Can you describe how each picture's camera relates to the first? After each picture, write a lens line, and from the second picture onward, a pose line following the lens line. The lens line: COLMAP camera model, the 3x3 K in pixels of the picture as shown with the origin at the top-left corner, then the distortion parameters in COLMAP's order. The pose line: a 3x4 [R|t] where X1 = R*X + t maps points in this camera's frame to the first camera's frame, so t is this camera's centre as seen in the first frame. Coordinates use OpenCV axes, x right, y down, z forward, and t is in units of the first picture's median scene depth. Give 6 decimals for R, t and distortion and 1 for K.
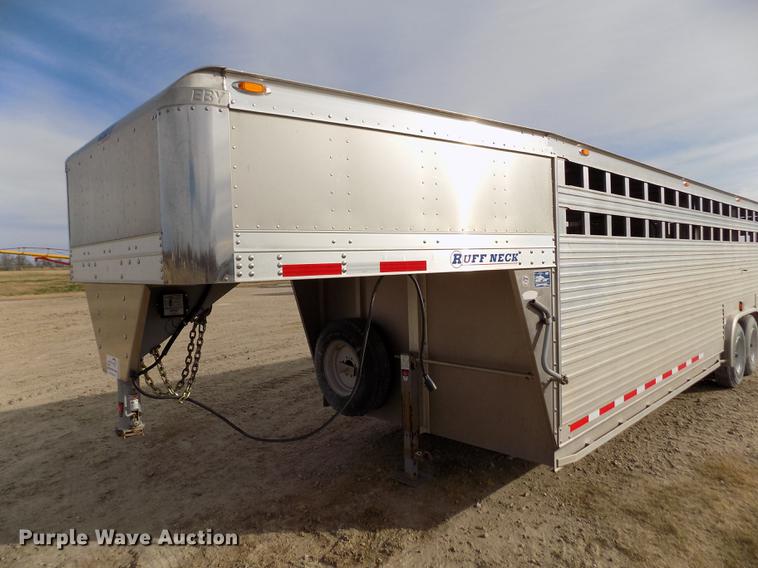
lens RADIAL K [[509.9, 0, 382.4], [0, 509.9, 278.1], [0, 0, 1]] dist [-0.073215, 0.076353]
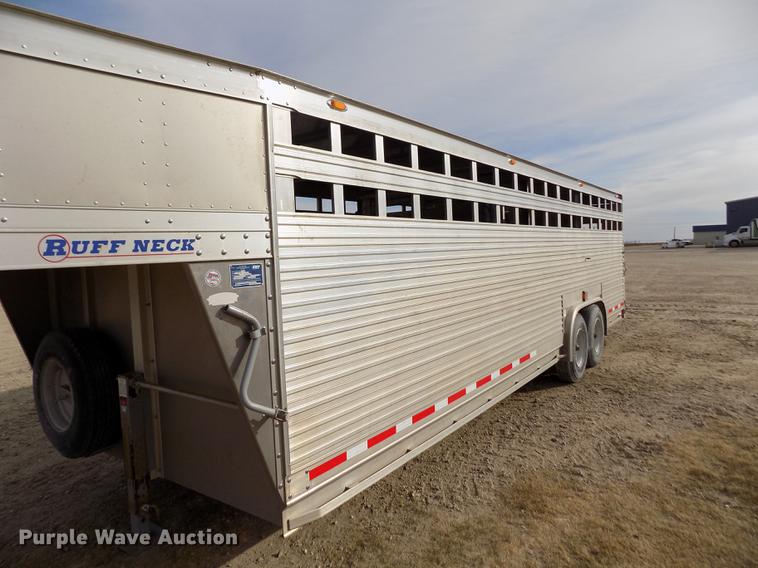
lens RADIAL K [[504.8, 0, 381.5], [0, 504.8, 277.4], [0, 0, 1]] dist [-0.074543, 0.072594]
pose [[0.985619, -0.017791, 0.168043, 0.322169], [0.014980, 0.999726, 0.017985, -0.004133], [-0.168317, -0.015209, 0.985616, 0.234133]]
